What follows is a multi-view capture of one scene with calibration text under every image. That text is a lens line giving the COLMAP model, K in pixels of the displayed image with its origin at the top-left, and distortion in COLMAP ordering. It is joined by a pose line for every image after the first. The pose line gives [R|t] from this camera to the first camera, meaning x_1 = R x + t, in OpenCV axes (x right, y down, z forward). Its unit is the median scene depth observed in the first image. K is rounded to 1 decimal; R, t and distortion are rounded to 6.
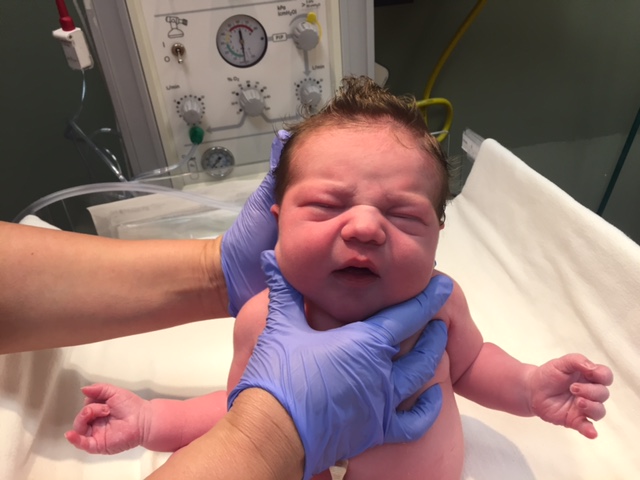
lens RADIAL K [[532.8, 0, 318.8], [0, 532.8, 241.0], [0, 0, 1]] dist [0.026251, -0.062147]
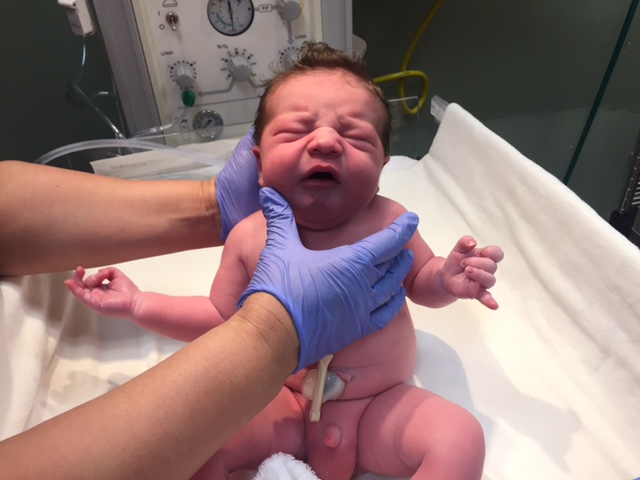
lens RADIAL K [[532.8, 0, 318.6], [0, 532.8, 239.7], [0, 0, 1]] dist [0.026251, -0.062147]
pose [[0.999646, 0.004083, 0.026293, 0.009043], [-0.005030, 0.999337, 0.036069, 0.053440], [-0.026128, -0.036188, 0.999003, -0.115244]]
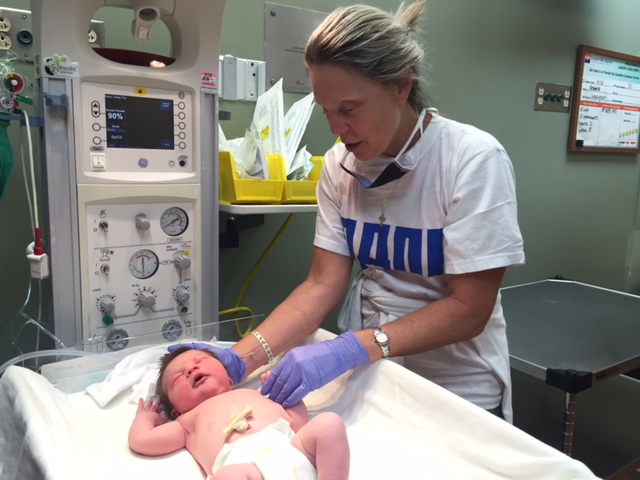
lens RADIAL K [[532.8, 0, 319.4], [0, 532.8, 240.3], [0, 0, 1]] dist [0.026251, -0.062147]
pose [[0.912759, 0.038640, 0.406667, -0.333825], [0.140392, 0.905205, -0.401117, 0.323830], [-0.383616, 0.423216, 0.820809, -0.653728]]
